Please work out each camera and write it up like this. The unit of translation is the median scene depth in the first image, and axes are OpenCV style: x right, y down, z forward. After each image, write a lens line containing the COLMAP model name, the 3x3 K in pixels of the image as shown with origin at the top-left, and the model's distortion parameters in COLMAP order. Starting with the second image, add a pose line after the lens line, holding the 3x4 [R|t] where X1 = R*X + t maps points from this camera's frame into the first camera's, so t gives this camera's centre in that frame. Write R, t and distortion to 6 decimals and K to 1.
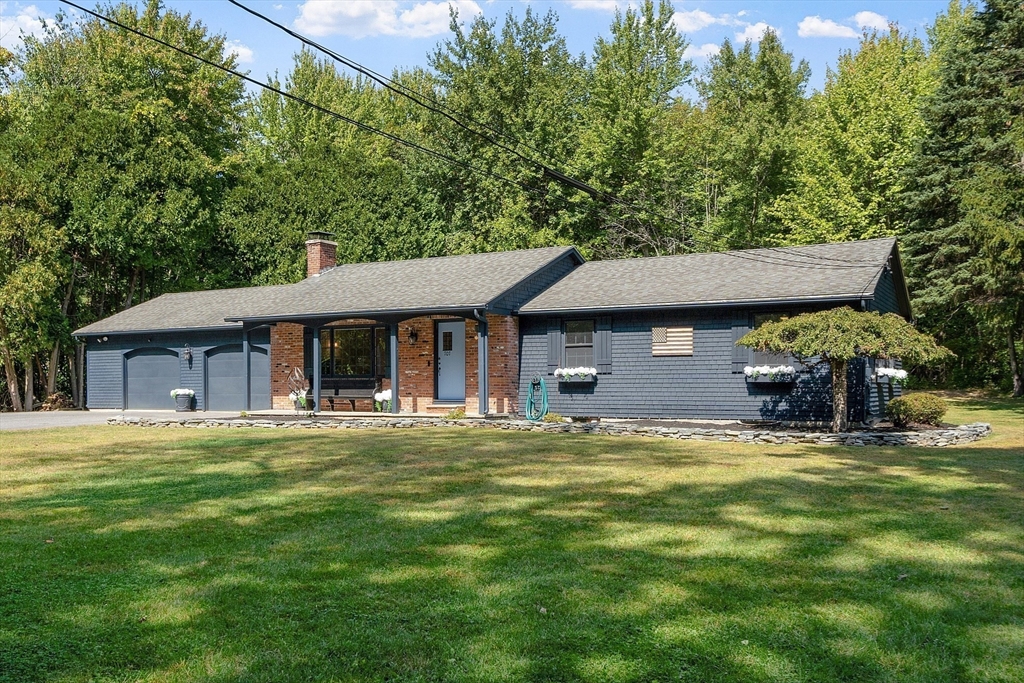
lens RADIAL K [[879.7, 0, 464.0], [0, 879.7, 409.3], [0, 0, 1]] dist [0.005819, 0.010622]
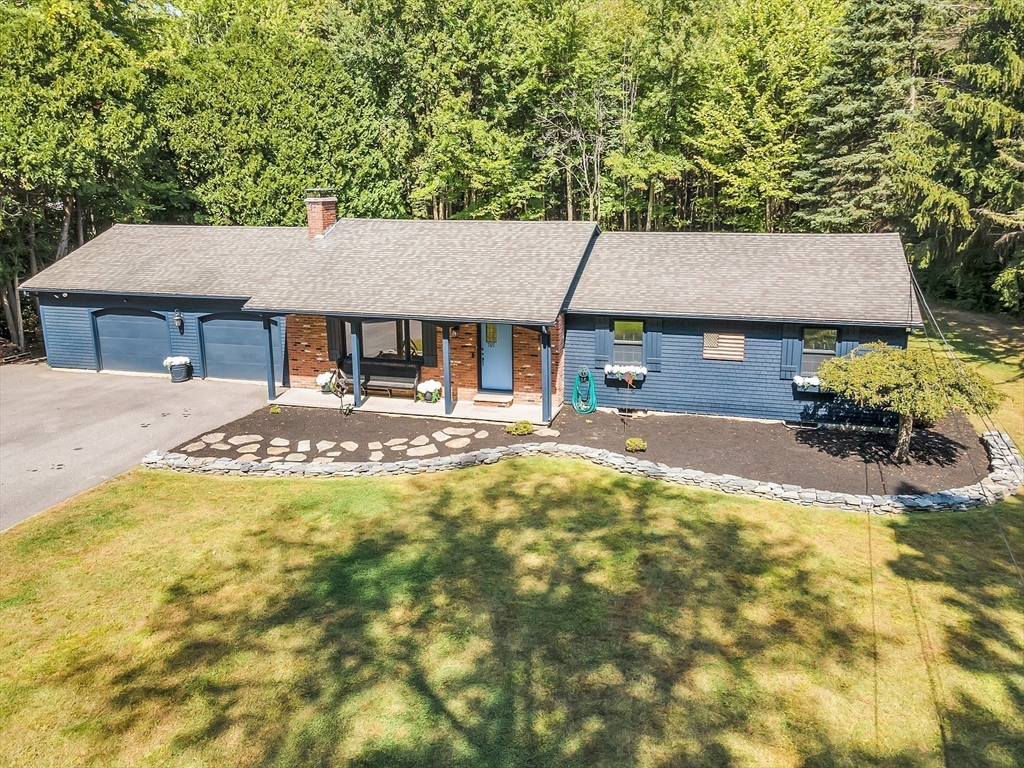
lens RADIAL K [[747.2, 0, 523.8], [0, 747.2, 345.4], [0, 0, 1]] dist [0.035763, 0.006916]
pose [[0.967080, -0.059686, 0.247372, -0.146067], [0.013401, 0.982700, 0.184716, -0.165029], [-0.254118, -0.175321, 0.951150, 0.131746]]
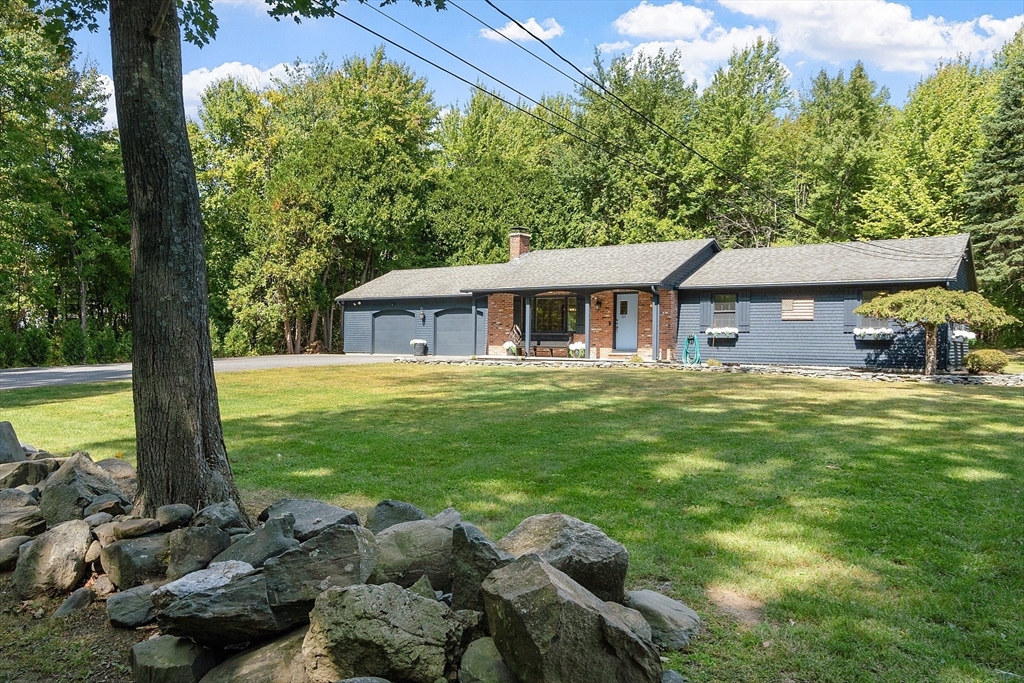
lens RADIAL K [[726.0, 0, 478.7], [0, 726.0, 367.7], [0, 0, 1]] dist [0.009431, -0.013226]
pose [[0.993922, 0.018513, -0.108518, -0.090456], [-0.017545, 0.999797, 0.009862, 0.007834], [0.108679, -0.007898, 0.994046, -0.128156]]
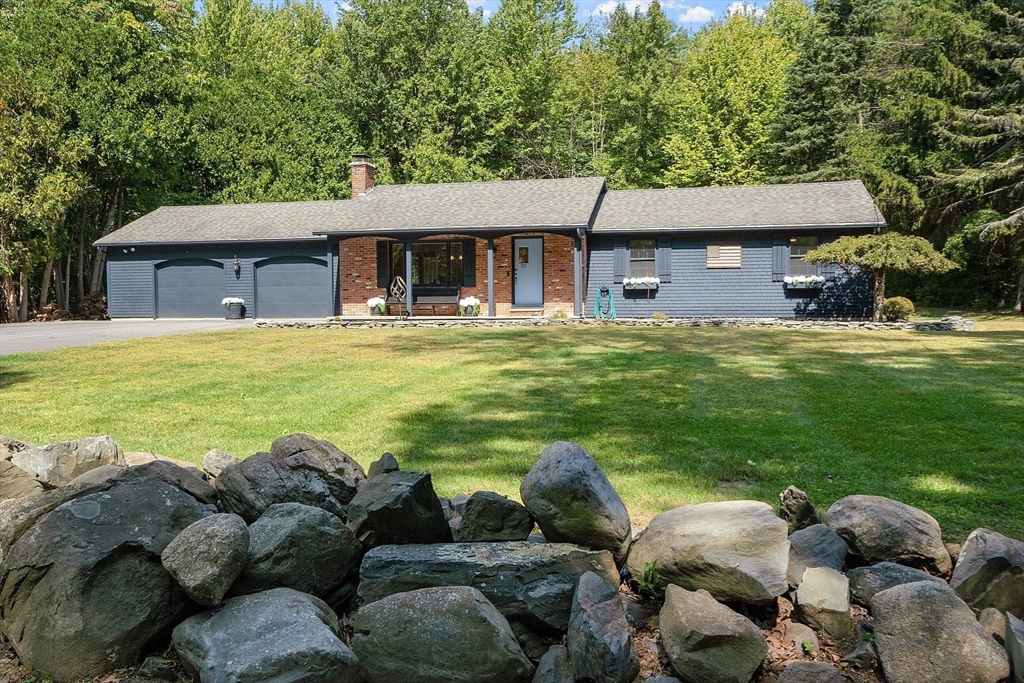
lens RADIAL K [[834.5, 0, 461.9], [0, 834.5, 354.2], [0, 0, 1]] dist [0.001804, 0.011919]
pose [[0.962663, -0.019542, 0.269995, -0.300817], [0.010681, 0.999356, 0.034251, 0.011982], [-0.270490, -0.030089, 0.962252, -0.040350]]
